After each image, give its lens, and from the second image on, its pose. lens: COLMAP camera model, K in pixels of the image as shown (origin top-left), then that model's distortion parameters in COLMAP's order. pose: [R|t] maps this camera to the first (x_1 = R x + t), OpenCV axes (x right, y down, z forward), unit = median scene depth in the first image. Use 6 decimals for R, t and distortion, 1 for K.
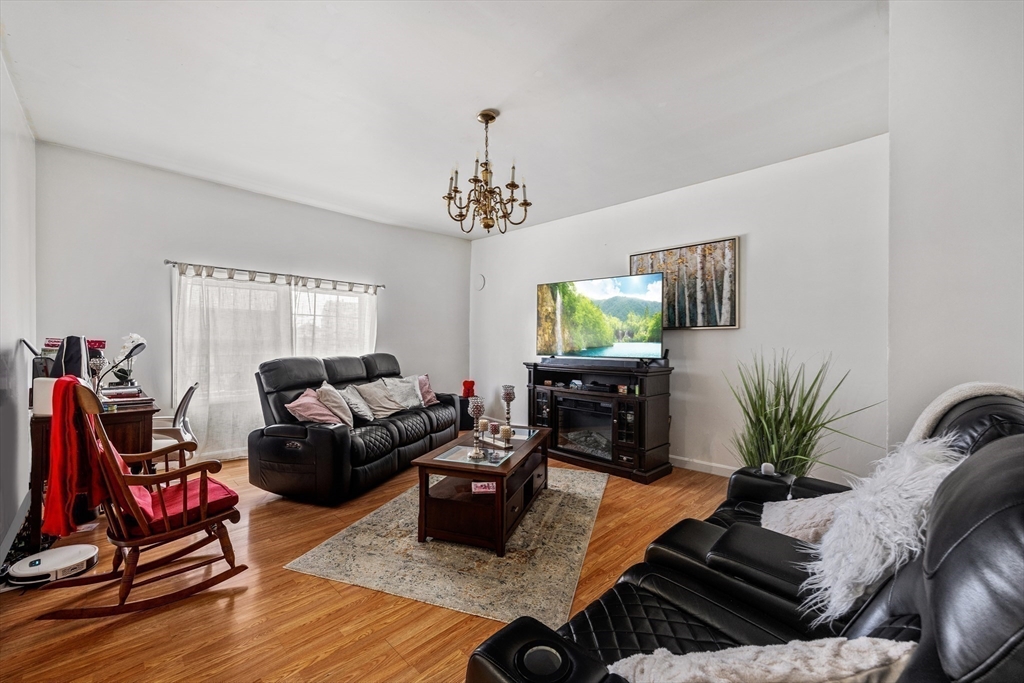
lens RADIAL K [[400.9, 0, 512.0], [0, 400.9, 341.5], [0, 0, 1]] dist [0.000551, 0.000073]
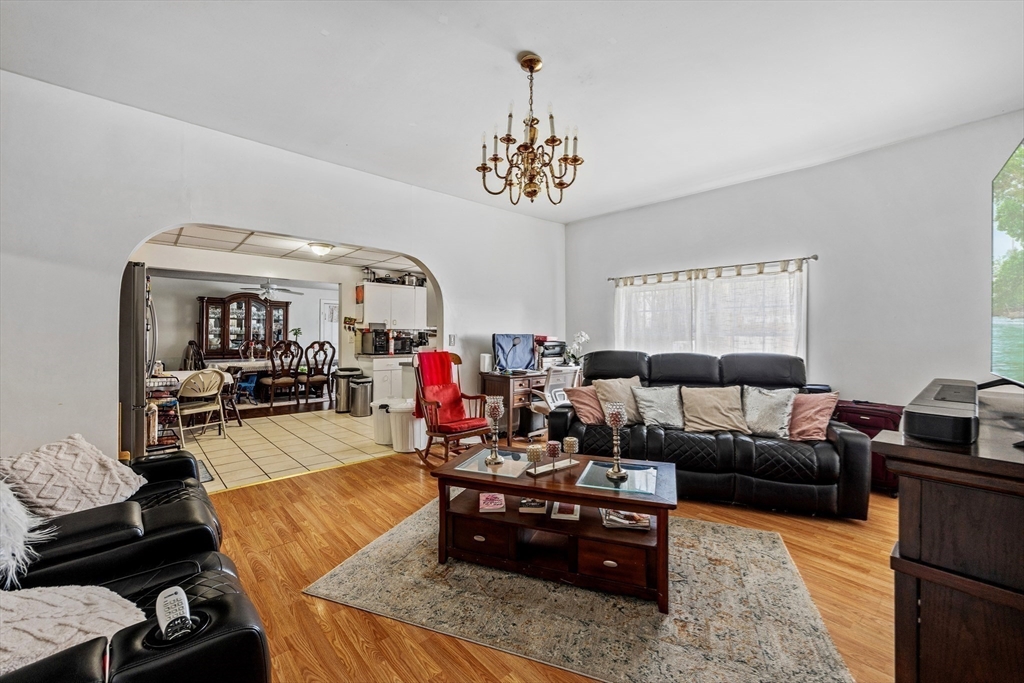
lens RADIAL K [[400.9, 0, 512.0], [0, 400.9, 341.5], [0, 0, 1]] dist [0.000551, 0.000073]
pose [[-0.025908, 0.016365, -0.999530, 0.463661], [0.001434, 0.999866, 0.016333, -0.005627], [0.999663, -0.001010, -0.025928, 0.599424]]
